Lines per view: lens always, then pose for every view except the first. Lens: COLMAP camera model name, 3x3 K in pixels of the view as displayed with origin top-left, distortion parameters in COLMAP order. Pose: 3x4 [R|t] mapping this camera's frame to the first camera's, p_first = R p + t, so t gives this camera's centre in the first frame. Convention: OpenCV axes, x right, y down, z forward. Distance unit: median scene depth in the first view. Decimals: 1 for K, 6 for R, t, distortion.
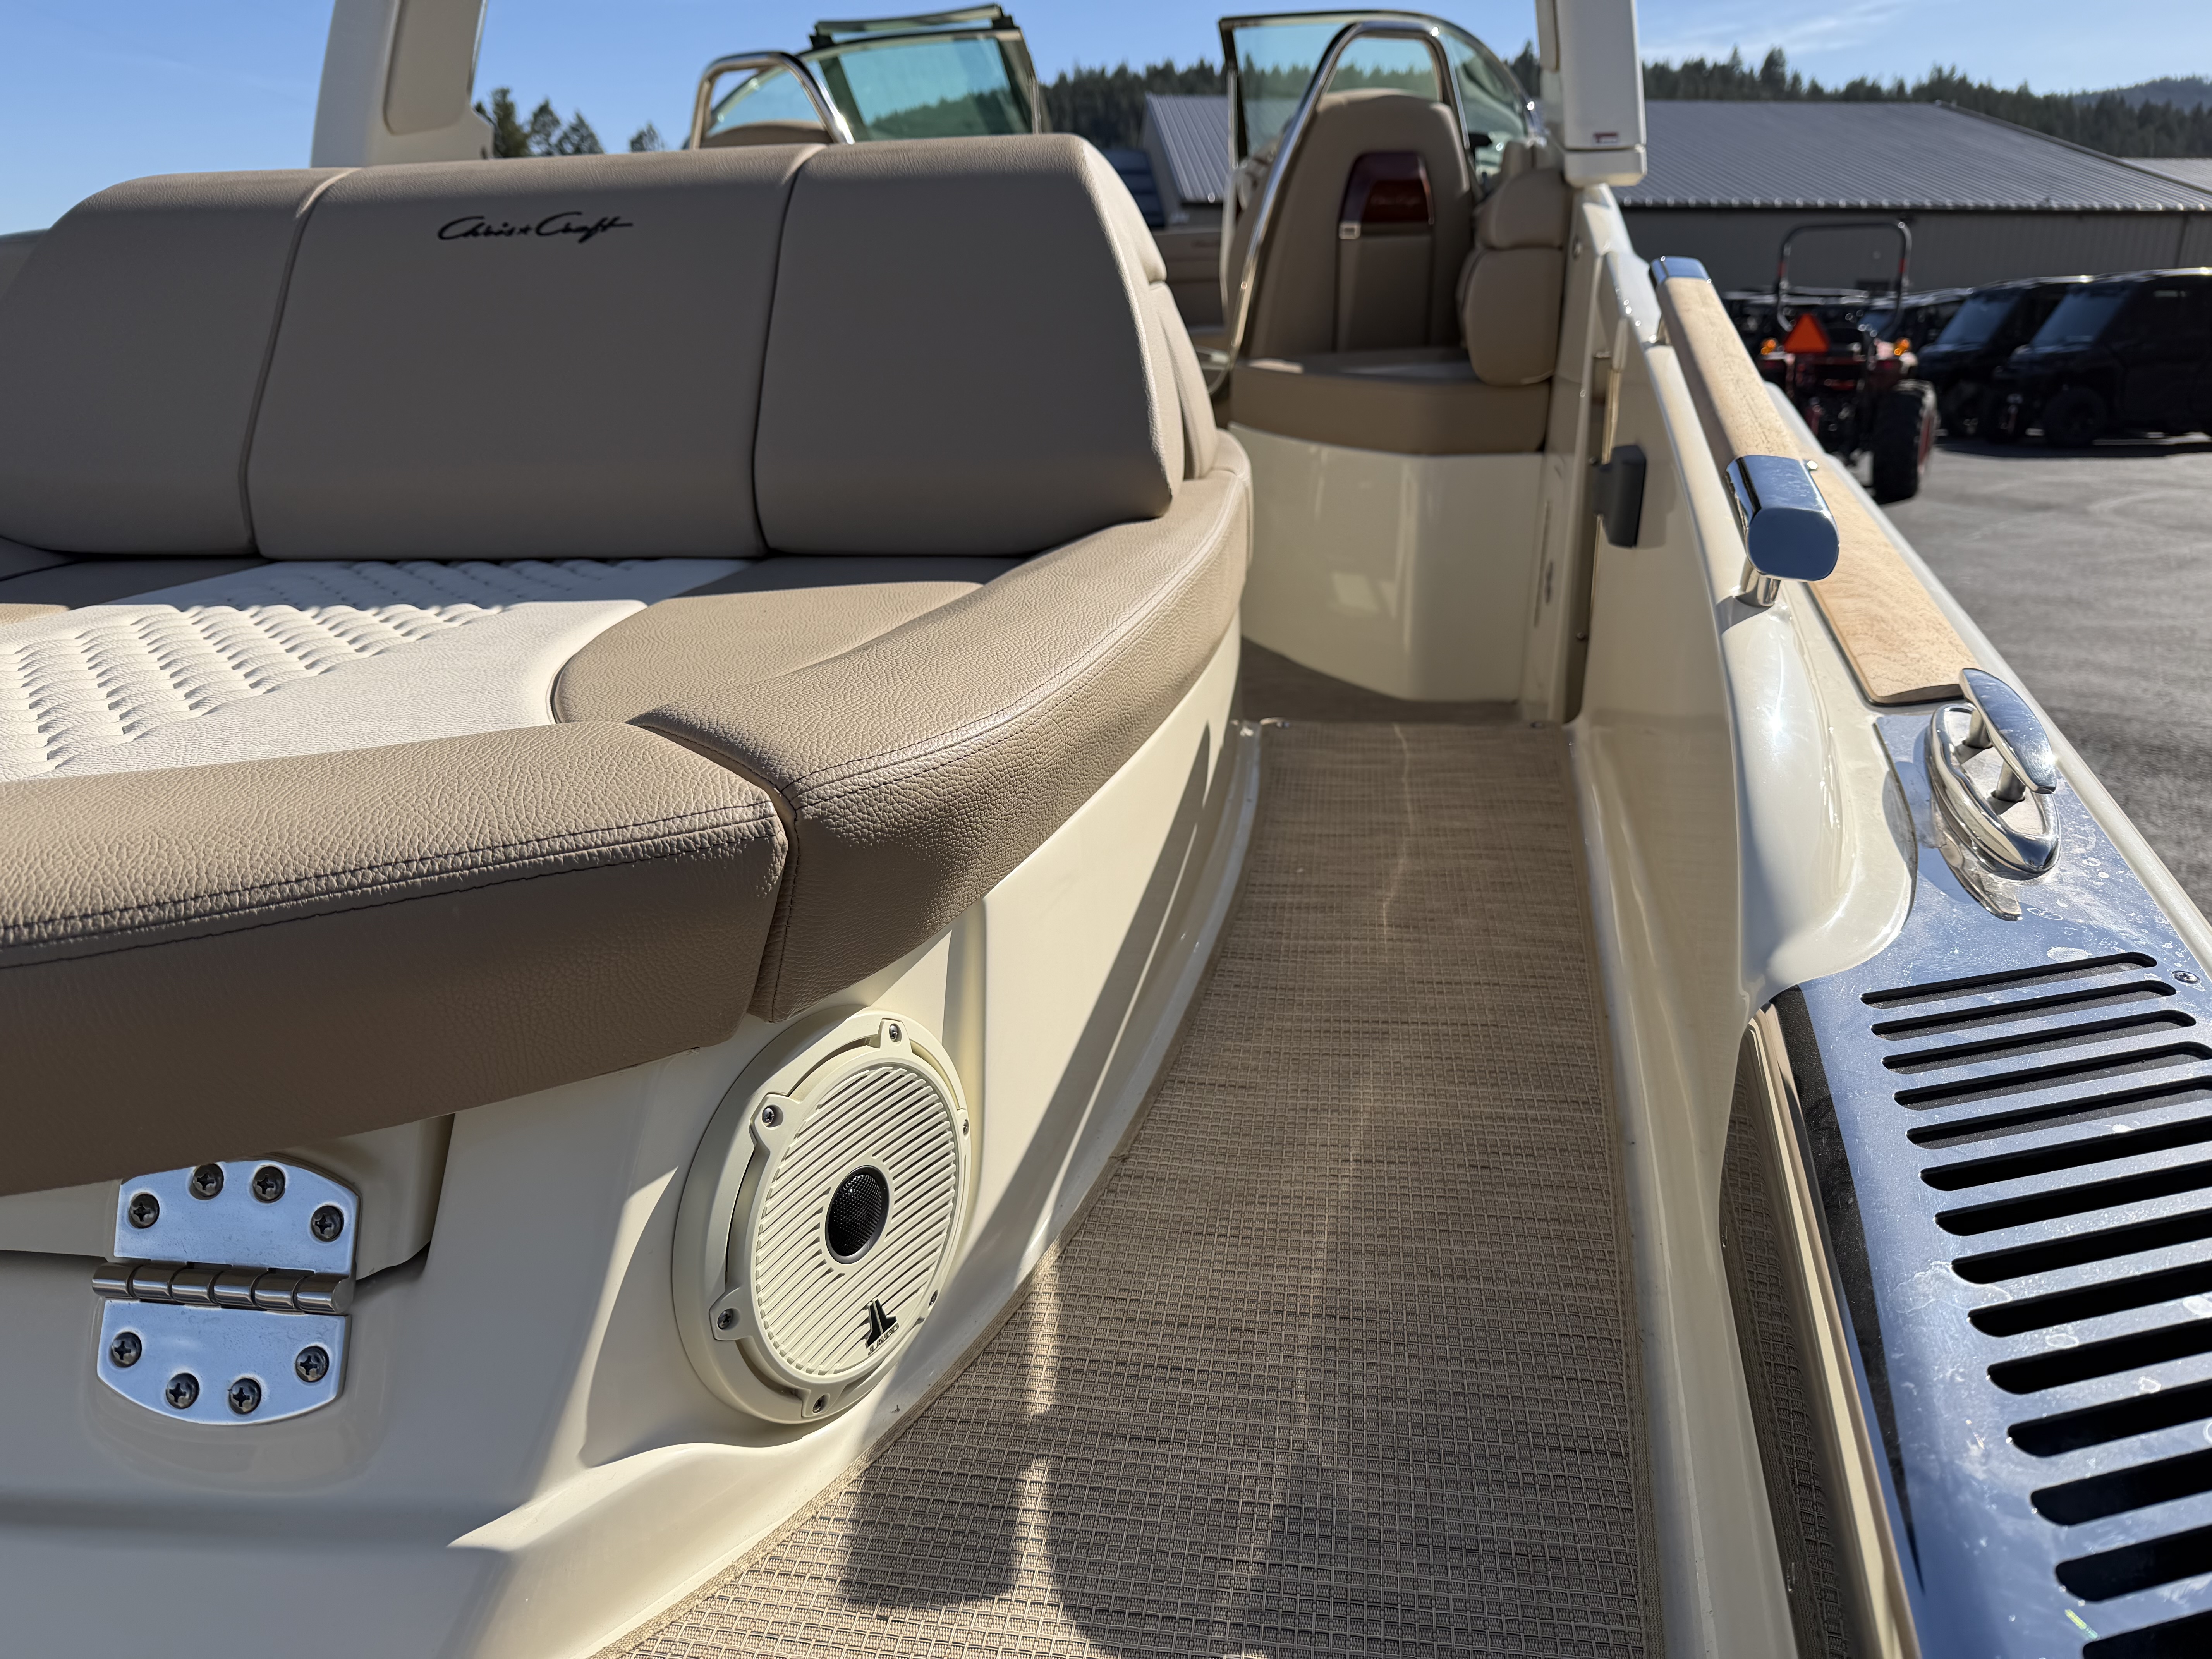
lens RADIAL K [[1551.5, 0, 1177.0], [0, 1551.5, 924.1], [0, 0, 1]] dist [0.017105, -0.025688]
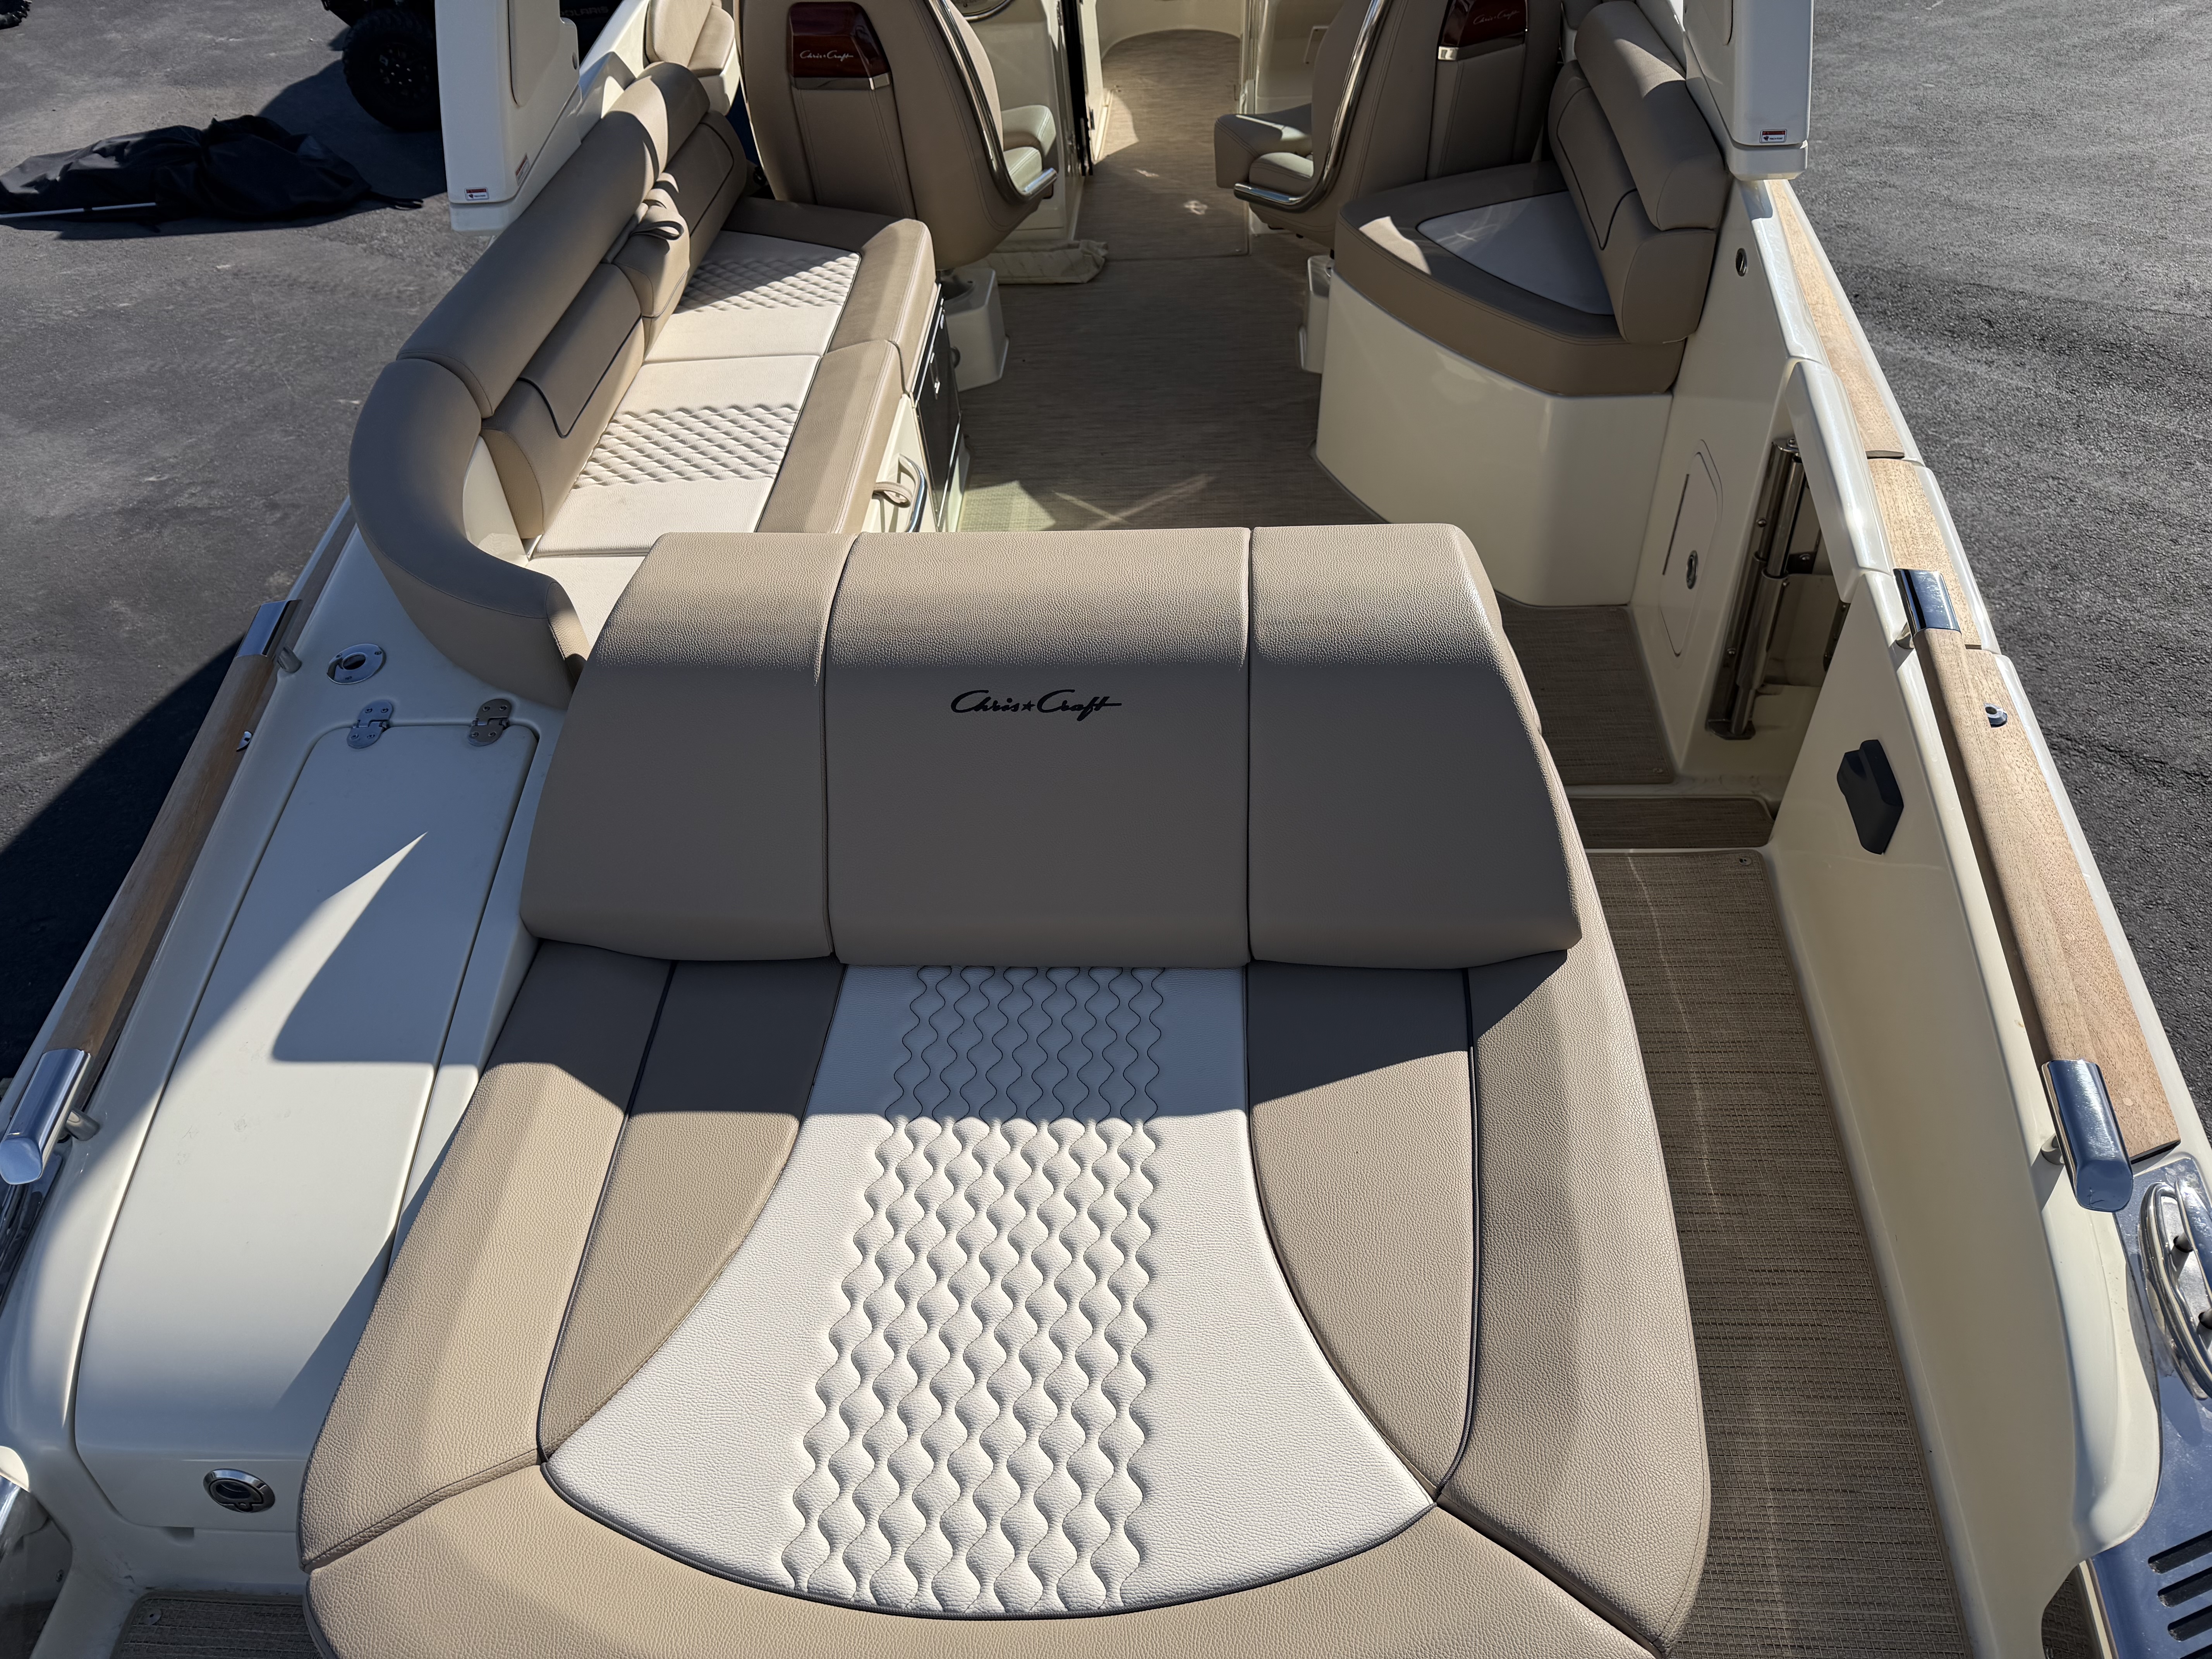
lens RADIAL K [[1551.5, 0, 1087.5], [0, 1551.5, 833.6], [0, 0, 1]] dist [0.017105, -0.025688]
pose [[0.996122, -0.079652, 0.037362, -0.191937], [0.061153, 0.932161, 0.356843, -0.353124], [-0.063251, -0.353174, 0.933417, -0.077467]]
